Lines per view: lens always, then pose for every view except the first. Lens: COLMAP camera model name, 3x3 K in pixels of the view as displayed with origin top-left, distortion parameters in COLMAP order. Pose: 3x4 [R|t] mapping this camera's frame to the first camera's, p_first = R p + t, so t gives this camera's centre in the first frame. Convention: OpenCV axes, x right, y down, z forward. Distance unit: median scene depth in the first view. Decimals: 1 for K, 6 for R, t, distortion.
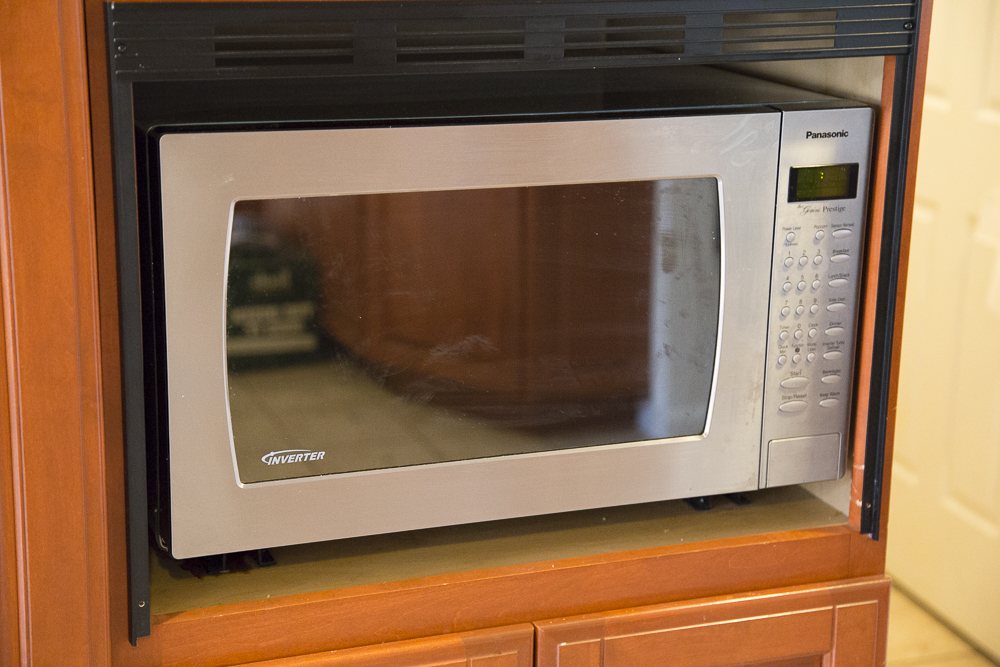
lens RADIAL K [[1778.5, 0, 432.8], [0, 1778.5, 330.4], [0, 0, 1]] dist [0.155462, 0.231665]
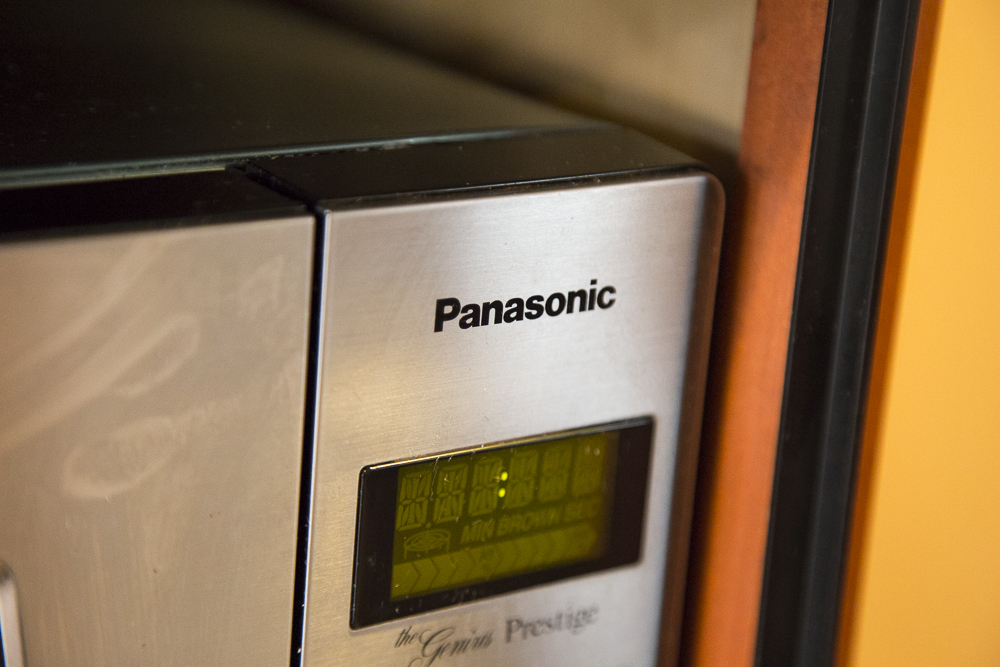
lens RADIAL K [[2404.6, 0, 500.0], [0, 2404.6, 333.5], [0, 0, 1]] dist [0.360218, -0.100768]
pose [[0.960661, -0.025591, 0.276542, 0.136002], [0.008371, 0.997961, 0.063271, -0.121971], [-0.277597, -0.058467, 0.958917, 0.718303]]
